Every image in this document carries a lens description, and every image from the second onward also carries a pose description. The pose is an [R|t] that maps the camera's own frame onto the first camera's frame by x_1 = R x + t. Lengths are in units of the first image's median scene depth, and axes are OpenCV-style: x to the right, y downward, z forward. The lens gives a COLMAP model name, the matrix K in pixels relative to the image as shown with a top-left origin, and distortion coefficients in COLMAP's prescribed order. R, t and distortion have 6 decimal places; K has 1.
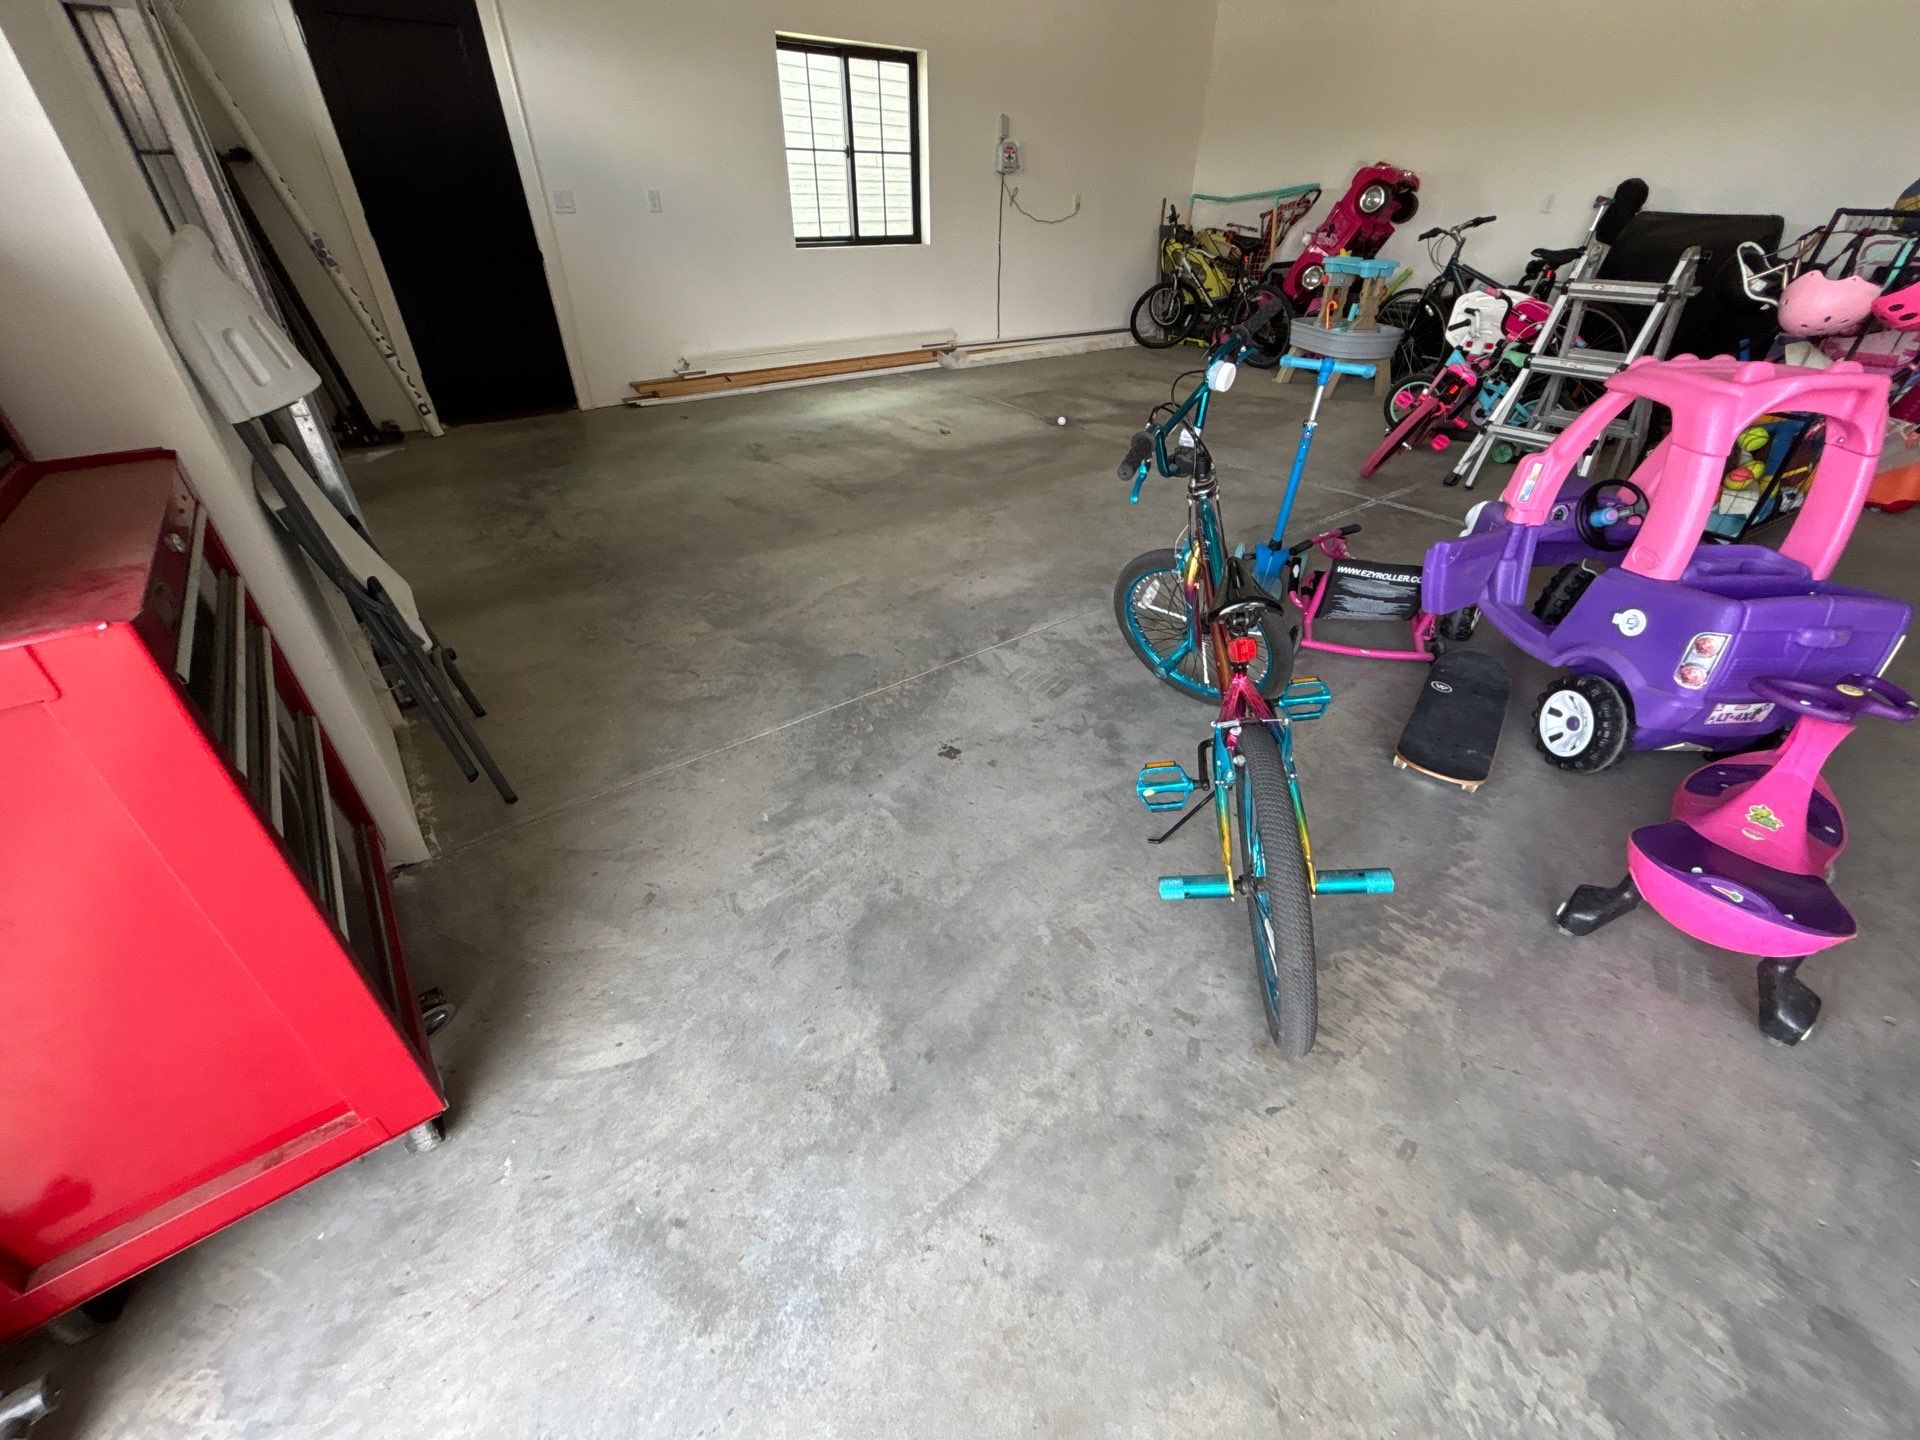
lens RADIAL K [[776.4, 0, 959.0], [0, 776.4, 709.2], [0, 0, 1]] dist [-0.001637, 0.000156]
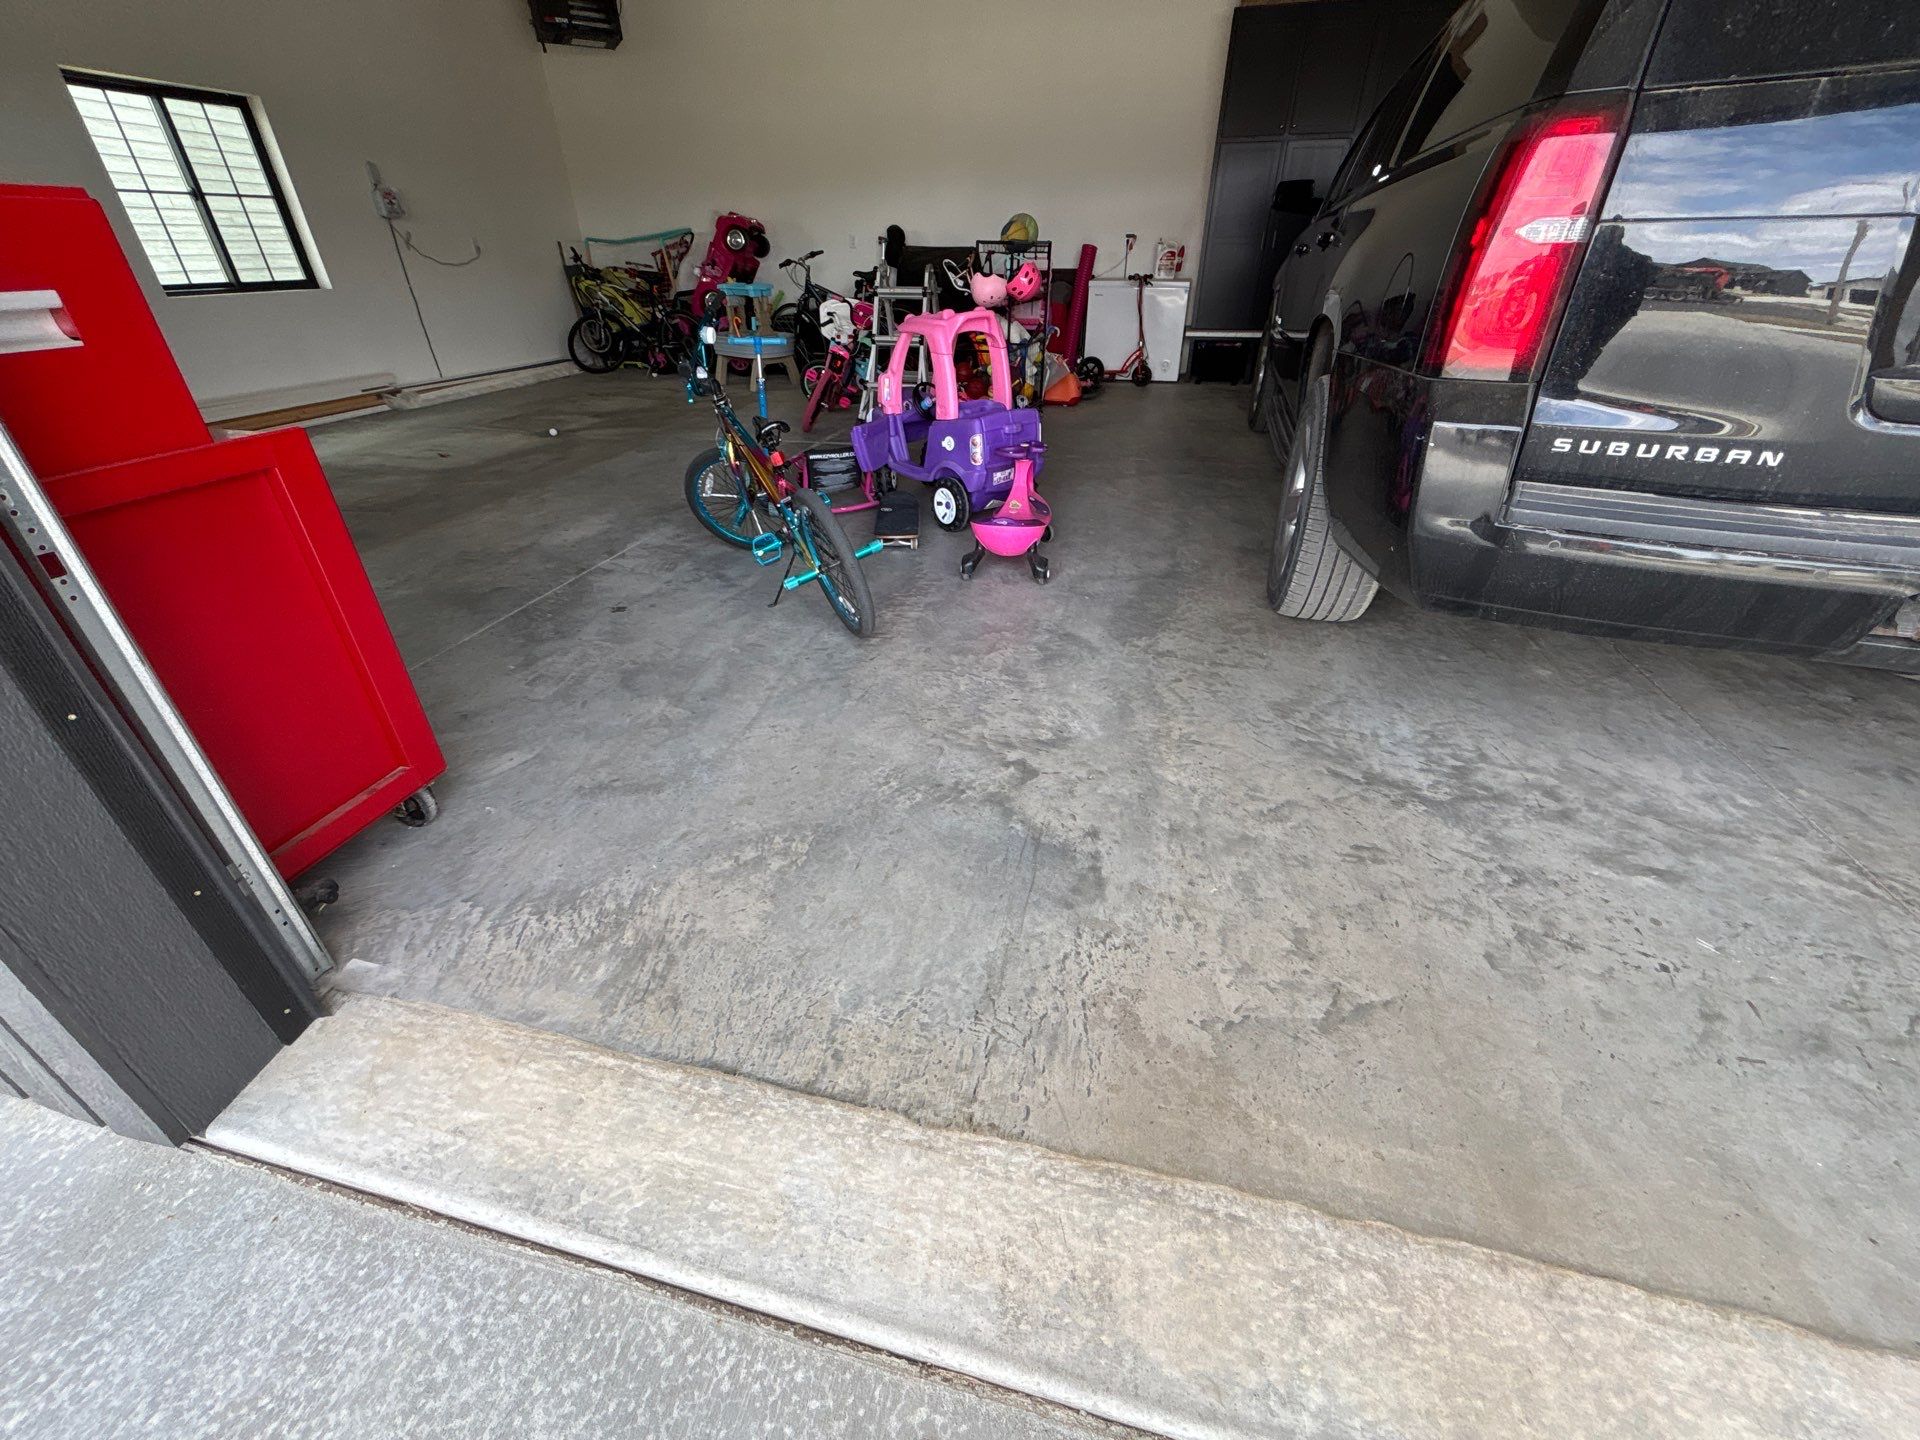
lens RADIAL K [[773.3, 0, 957.8], [0, 773.3, 713.9], [0, 0, 1]] dist [0.000270, -0.000182]
pose [[0.783672, -0.330210, 0.526136, -0.138038], [0.348476, 0.934871, 0.067688, 0.146286], [-0.514220, 0.130300, 0.847702, -0.214835]]
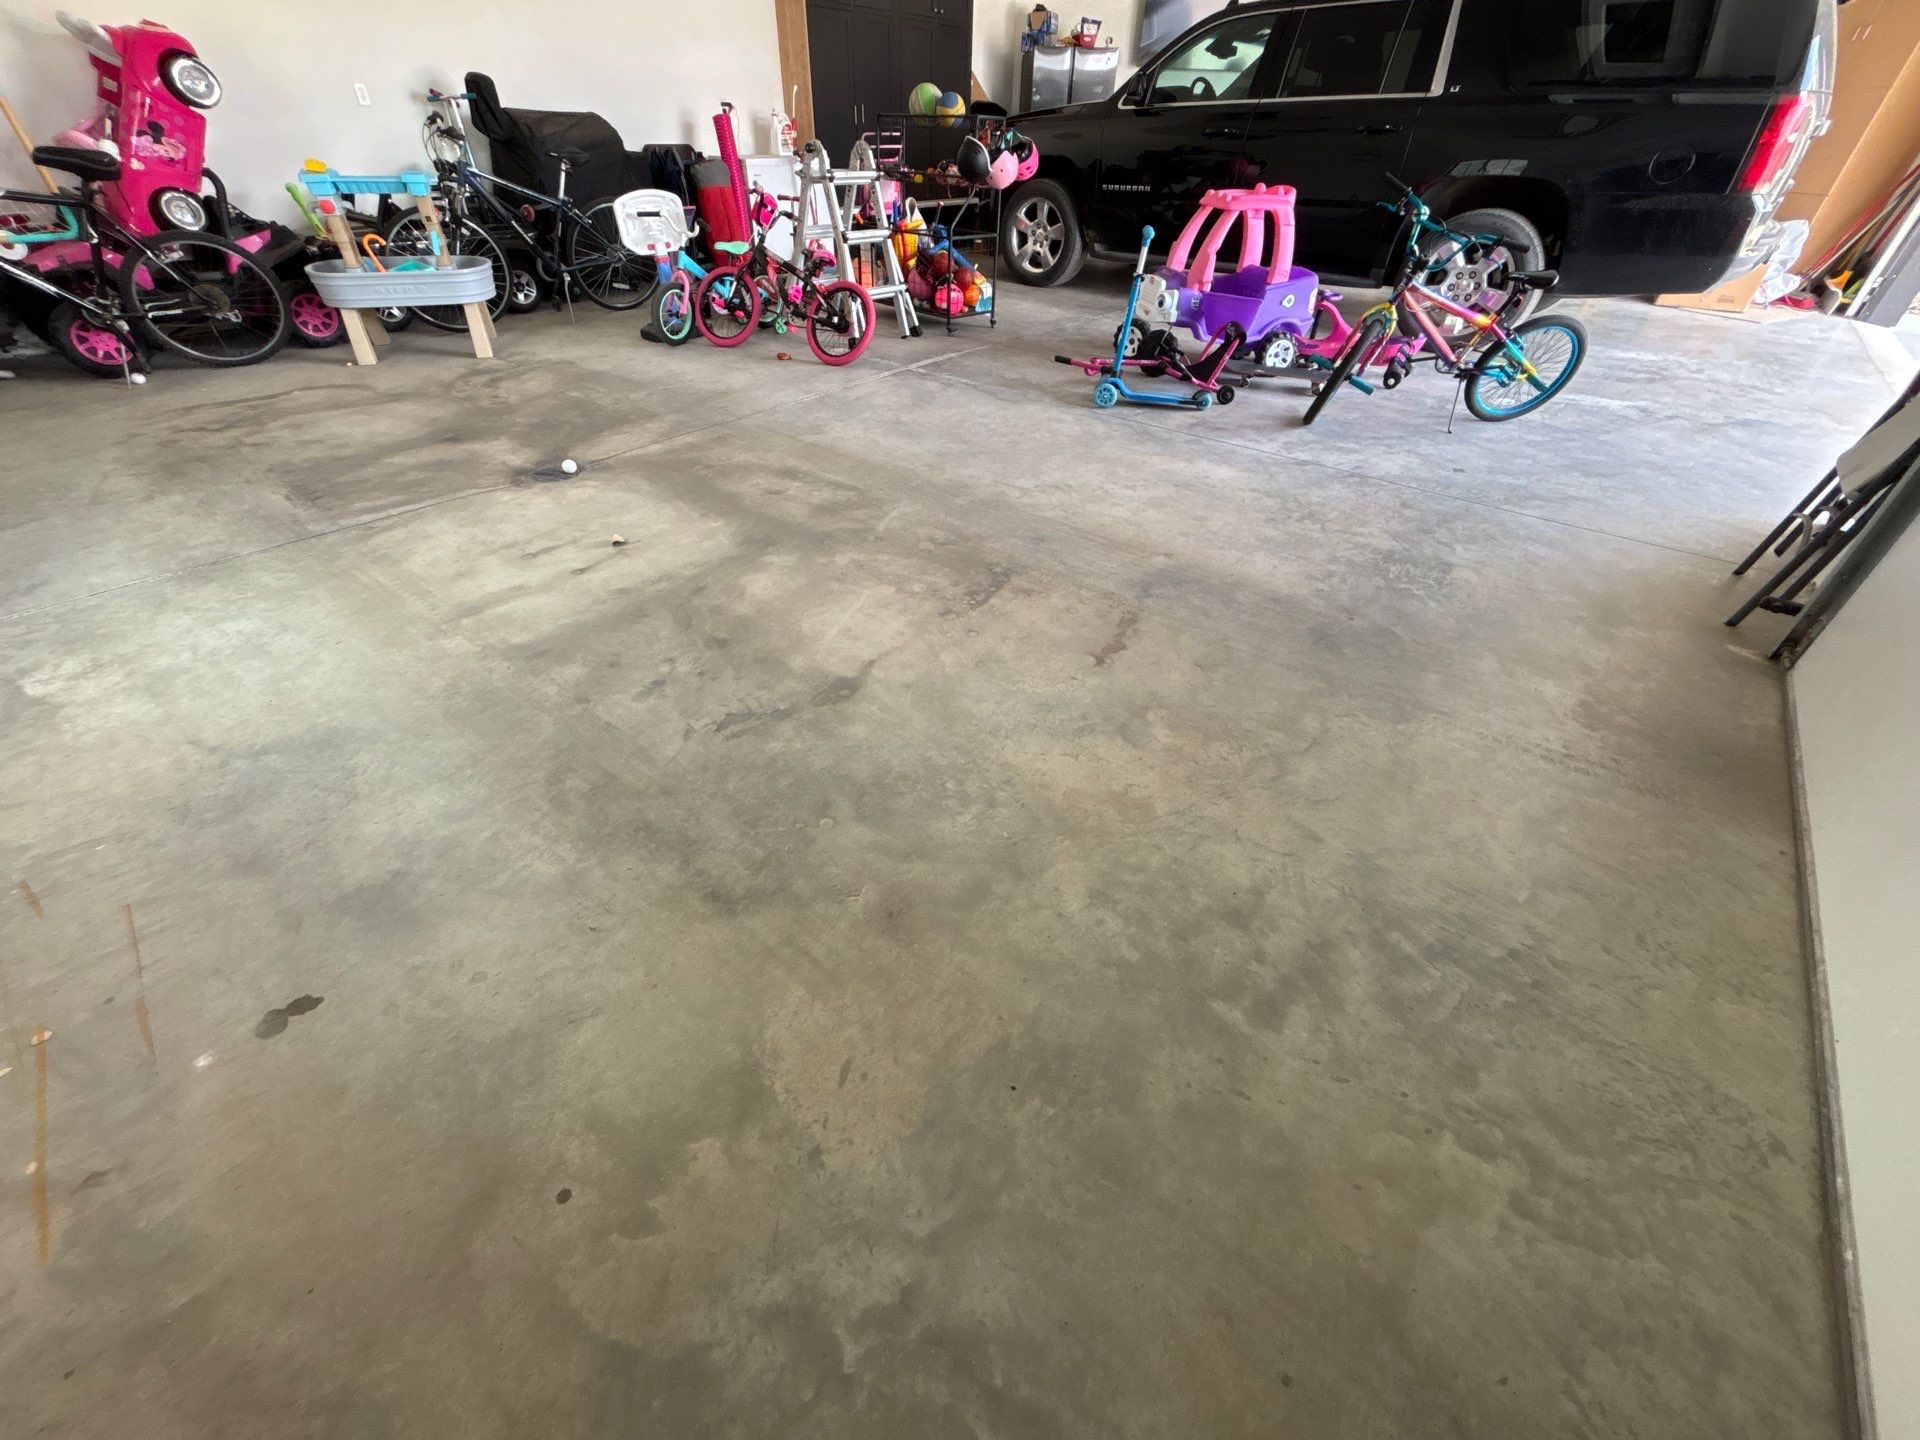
lens RADIAL K [[776.4, 0, 959.0], [0, 776.4, 709.2], [0, 0, 1]] dist [-0.001637, 0.000156]
pose [[-0.230399, -0.593487, 0.771161, -0.542163], [0.513984, 0.598694, 0.614318, -0.485096], [-0.826279, 0.537902, 0.167104, 0.757982]]
